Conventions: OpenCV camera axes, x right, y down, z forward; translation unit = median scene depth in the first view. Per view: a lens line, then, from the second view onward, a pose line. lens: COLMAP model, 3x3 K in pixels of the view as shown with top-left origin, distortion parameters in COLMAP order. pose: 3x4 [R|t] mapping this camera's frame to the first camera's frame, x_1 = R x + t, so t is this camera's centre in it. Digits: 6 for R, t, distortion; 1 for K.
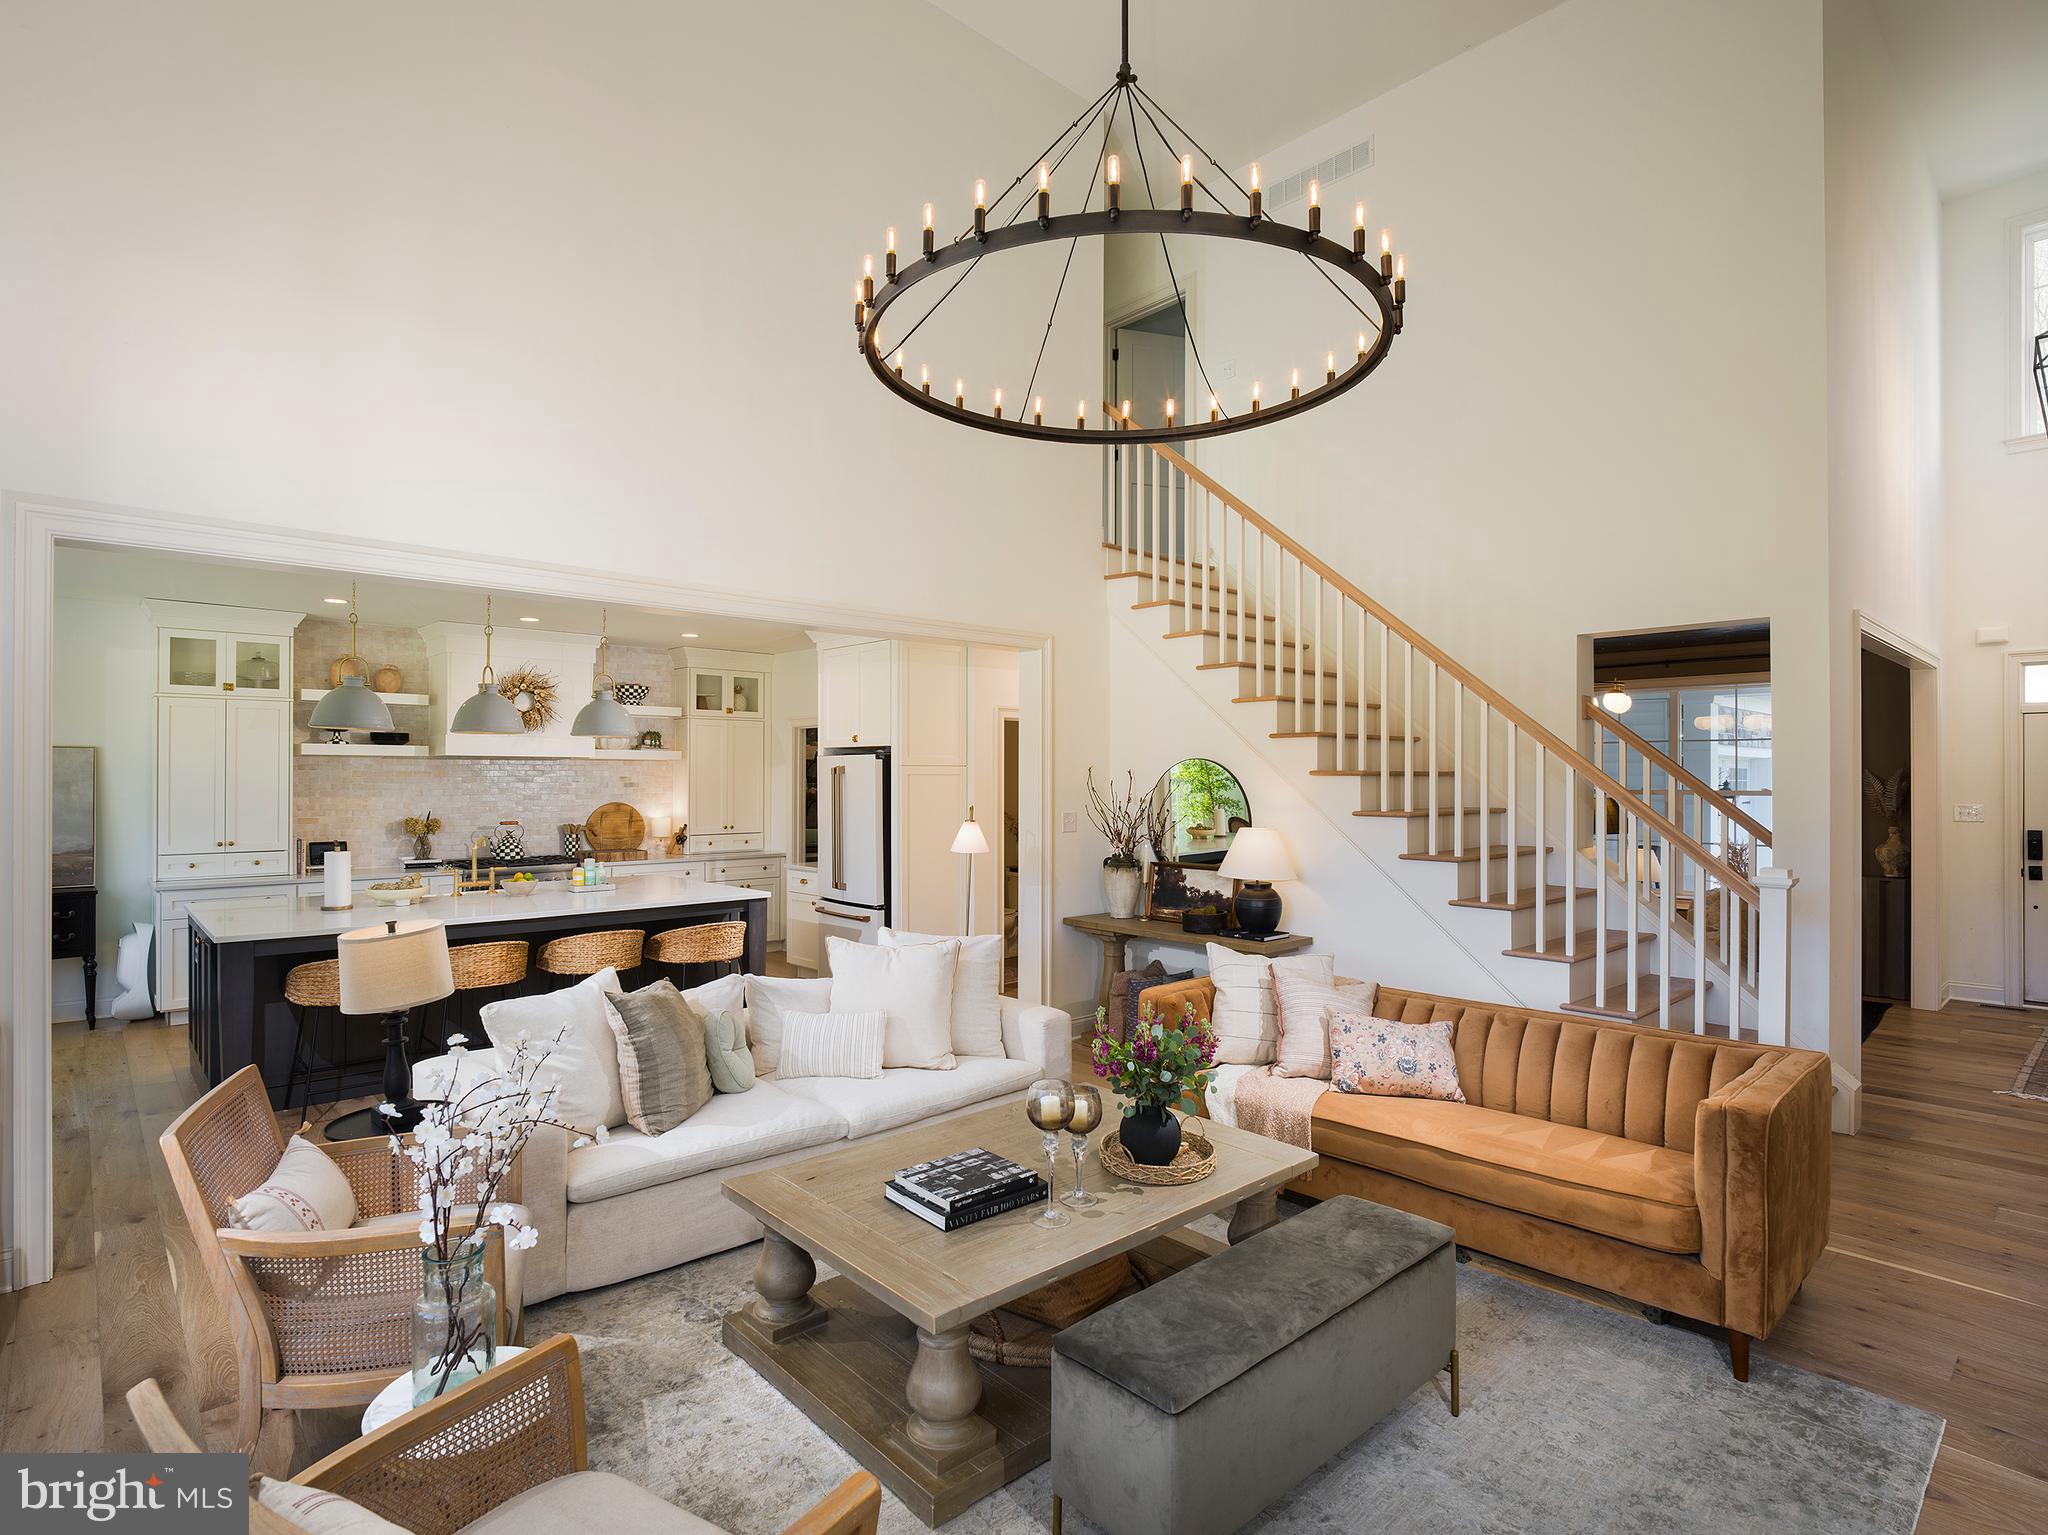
lens RADIAL K [[1006.6, 0, 1077.3], [0, 1006.6, 775.0], [0, 0, 1]] dist [-0.012307, -0.000141]
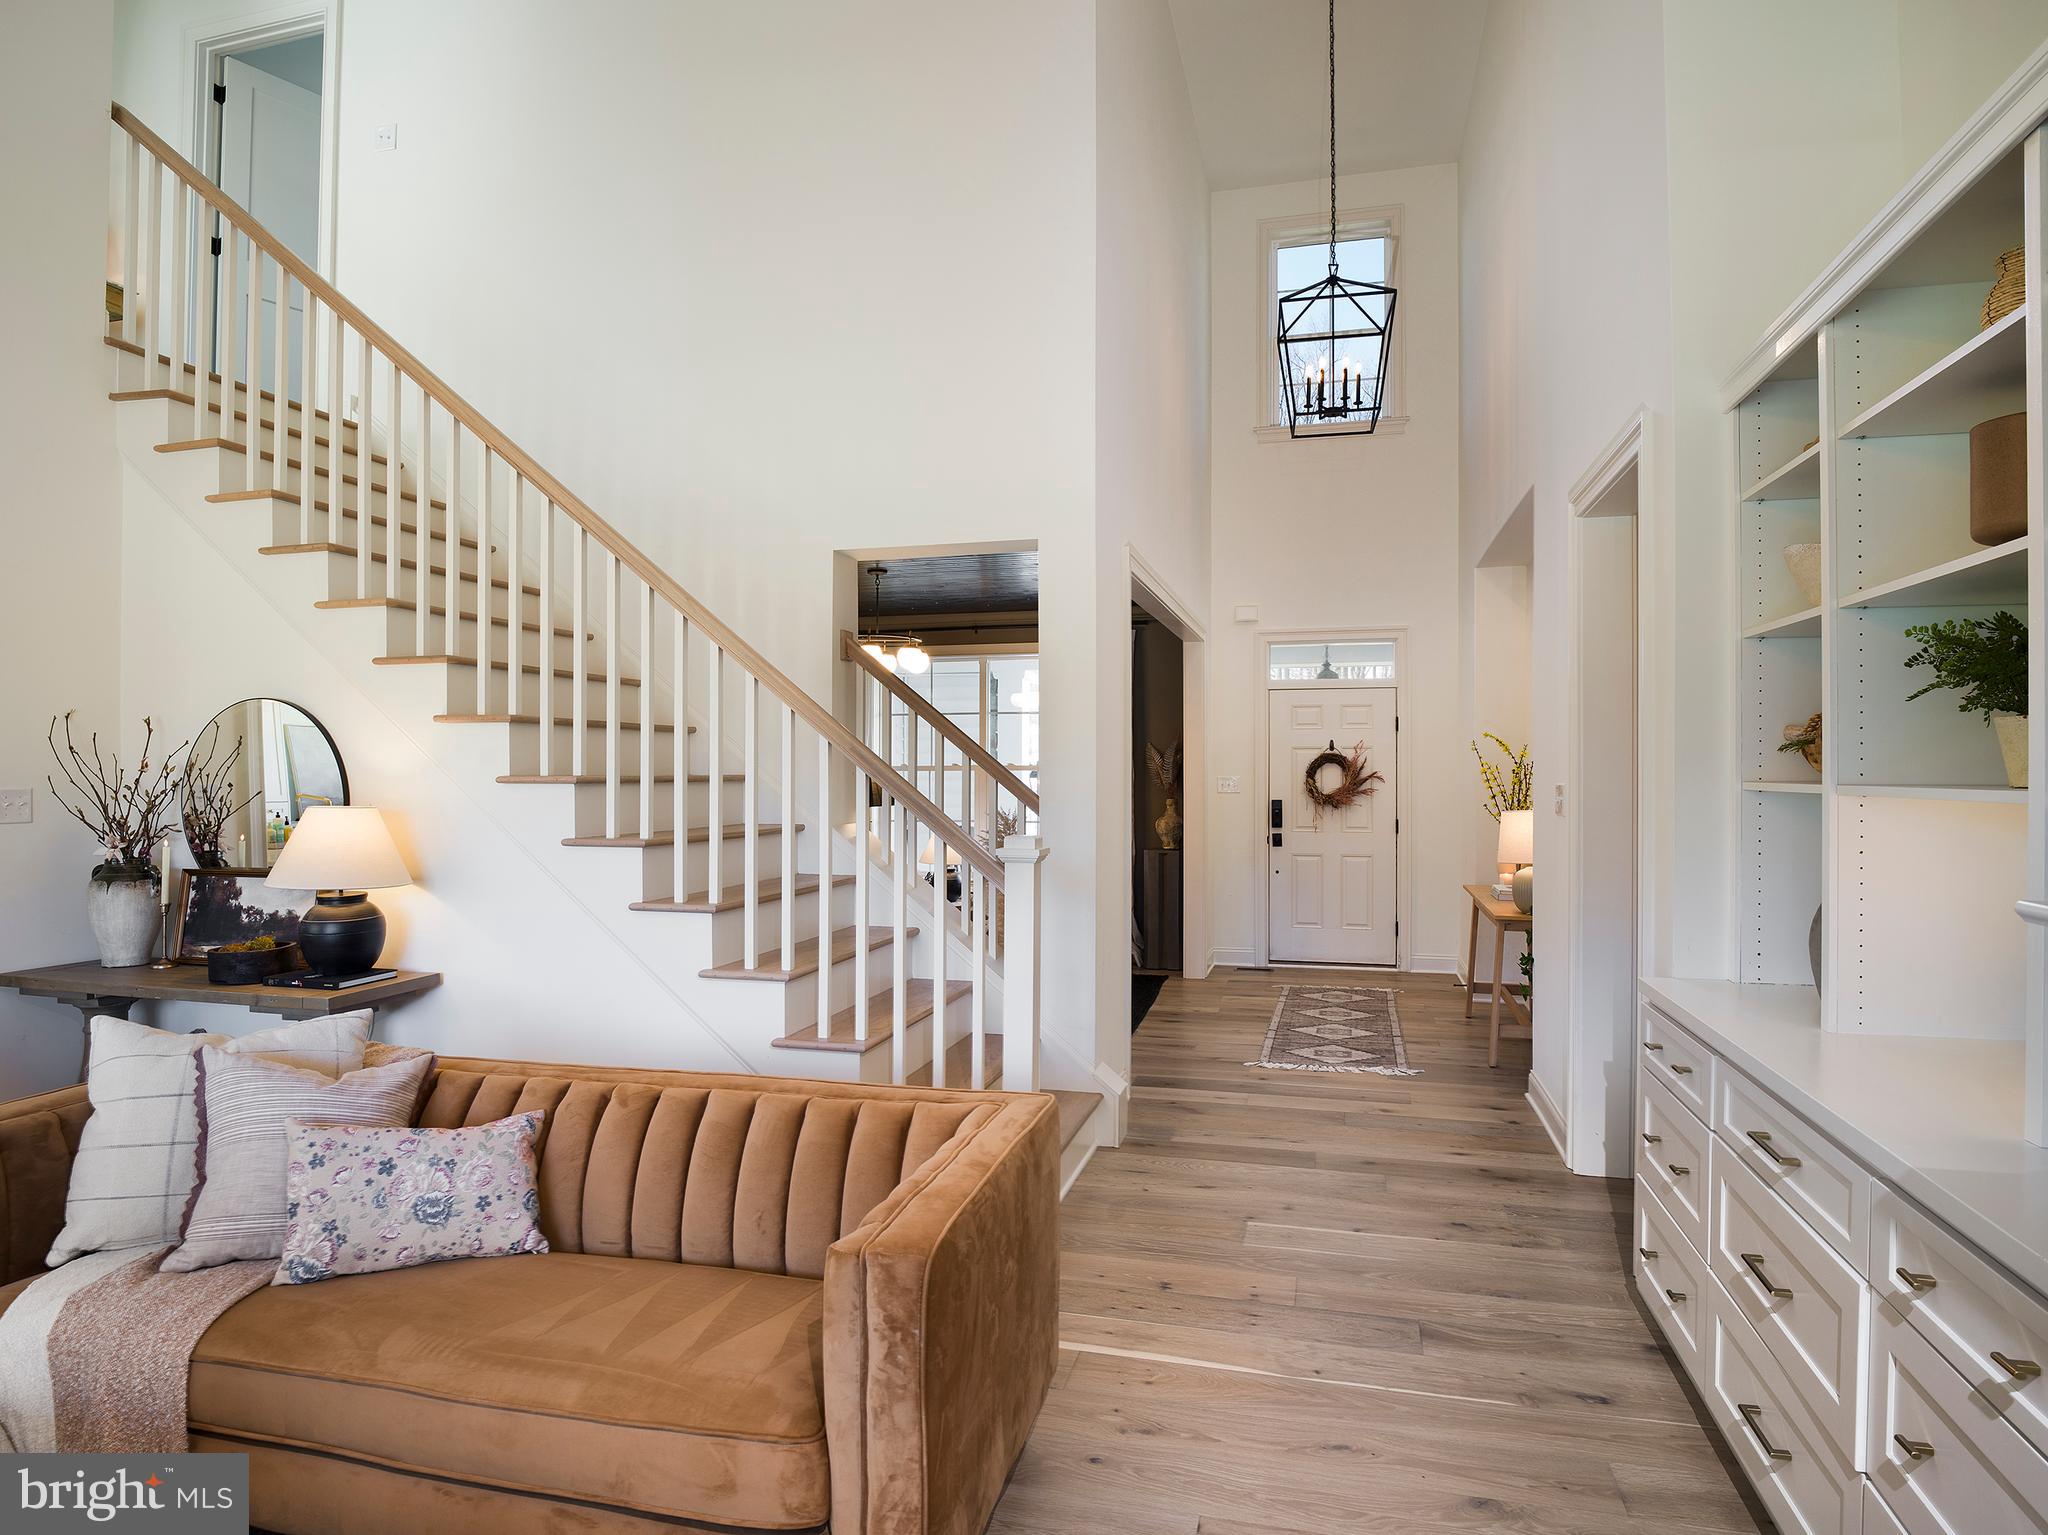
lens RADIAL K [[1115.1, 0, 1014.9], [0, 1115.1, 781.5], [0, 0, 1]] dist [-0.009599, -0.007358]
pose [[0.859371, -0.009474, 0.511266, 0.192623], [0.001683, 0.999875, 0.015699, 0.028518], [-0.511351, -0.012631, 0.859279, 0.203628]]
